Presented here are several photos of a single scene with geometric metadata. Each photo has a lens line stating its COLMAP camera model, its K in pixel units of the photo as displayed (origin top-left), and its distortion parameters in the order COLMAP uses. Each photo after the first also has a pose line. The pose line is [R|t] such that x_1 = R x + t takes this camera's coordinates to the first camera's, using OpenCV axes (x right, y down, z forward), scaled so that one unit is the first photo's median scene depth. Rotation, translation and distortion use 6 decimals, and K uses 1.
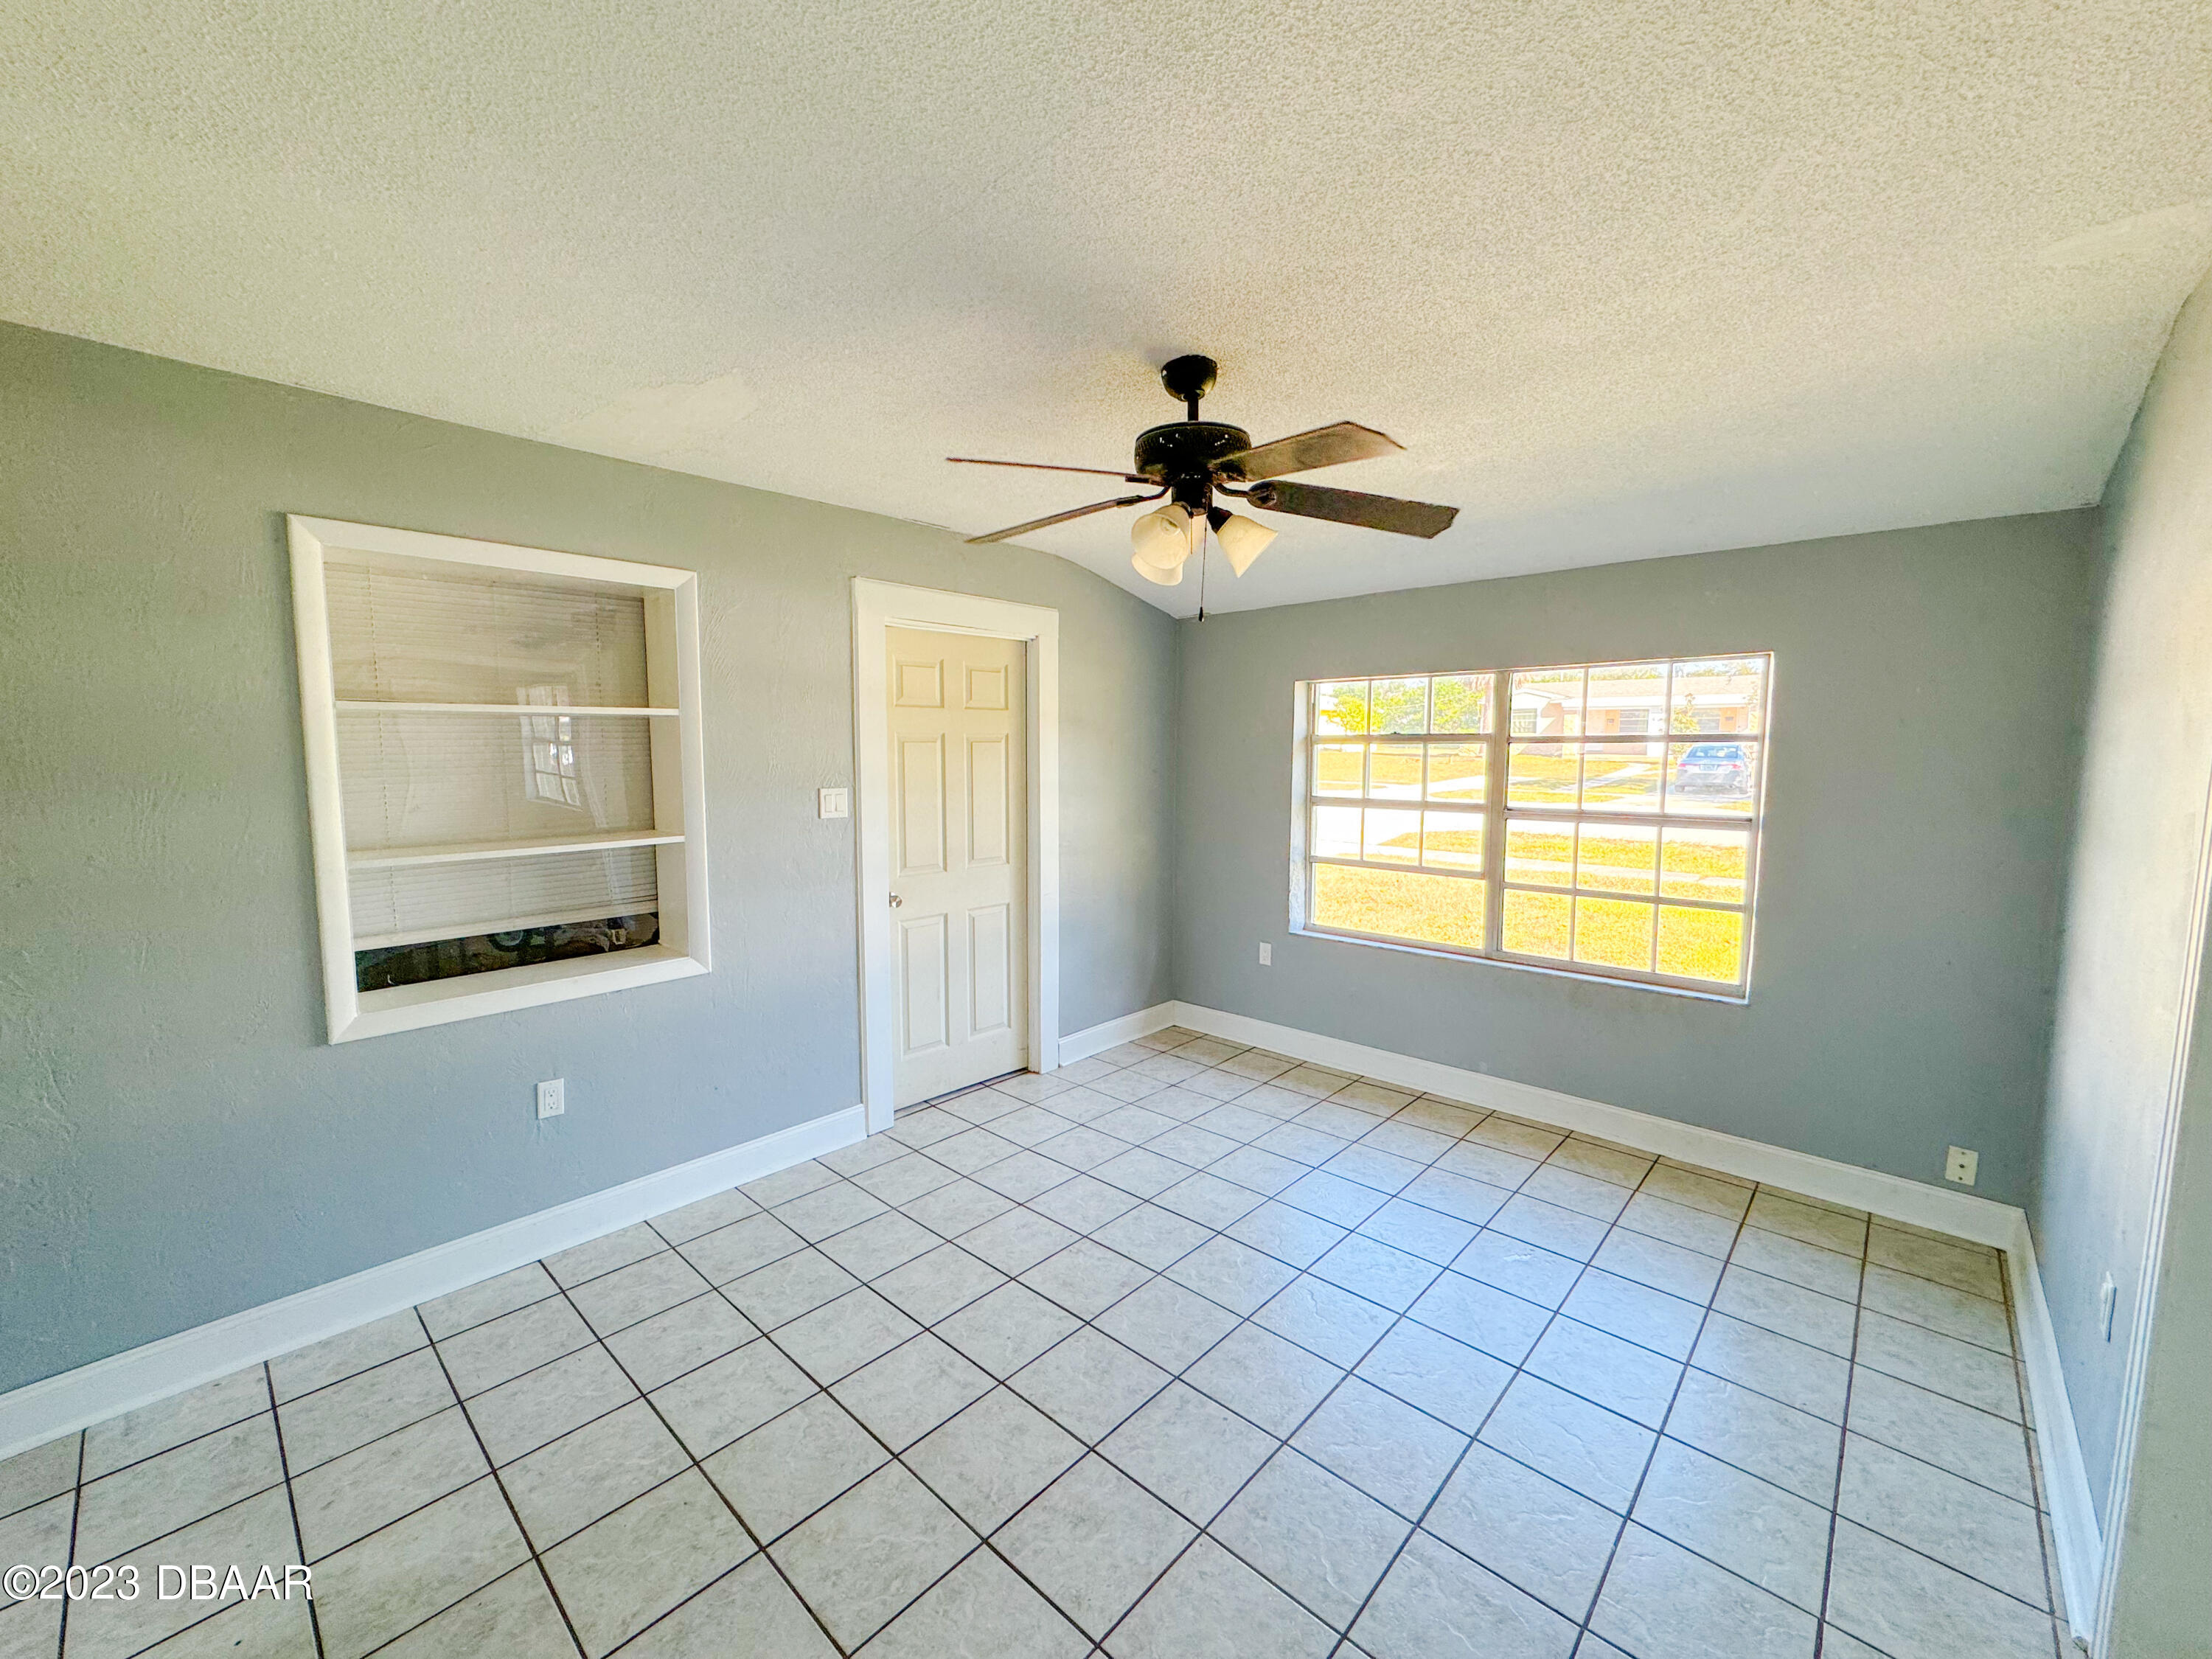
lens RADIAL K [[888.0, 0, 1091.5], [0, 888.0, 835.4], [0, 0, 1]] dist [0.009452, 0.000055]
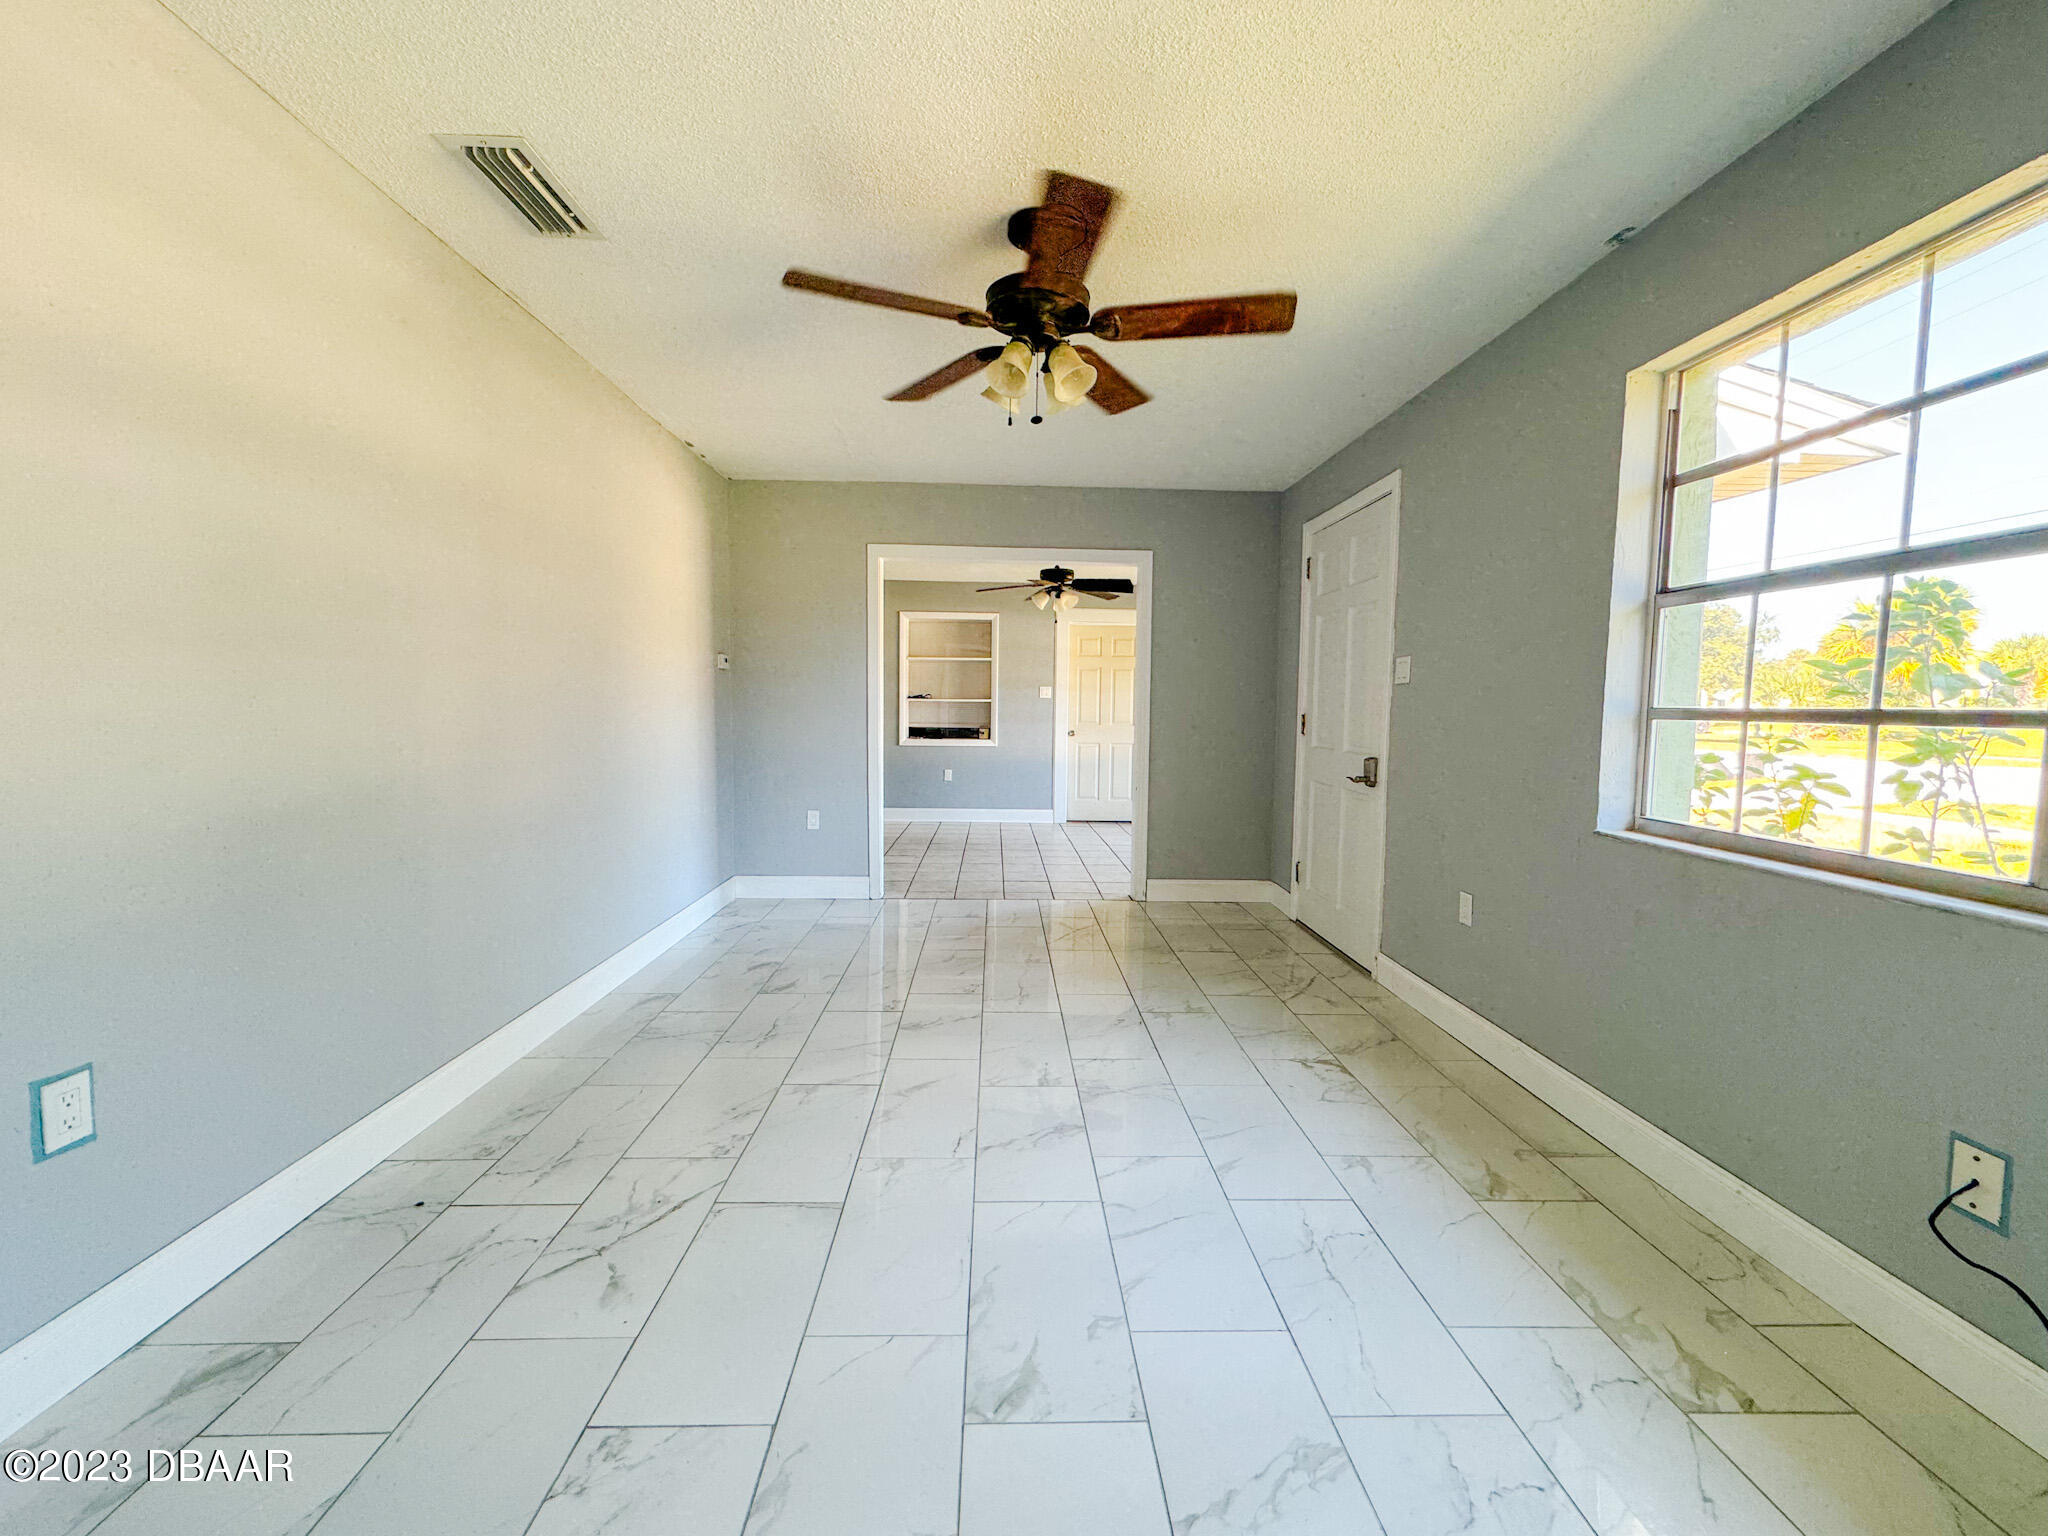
lens RADIAL K [[822.1, 0, 1018.5], [0, 822.1, 767.7], [0, 0, 1]] dist [0.009452, 0.000055]
pose [[0.701826, 0.061817, -0.709661, 1.588143], [-0.089236, 0.996009, -0.001492, 0.223406], [0.706737, 0.064374, 0.704542, -0.883296]]
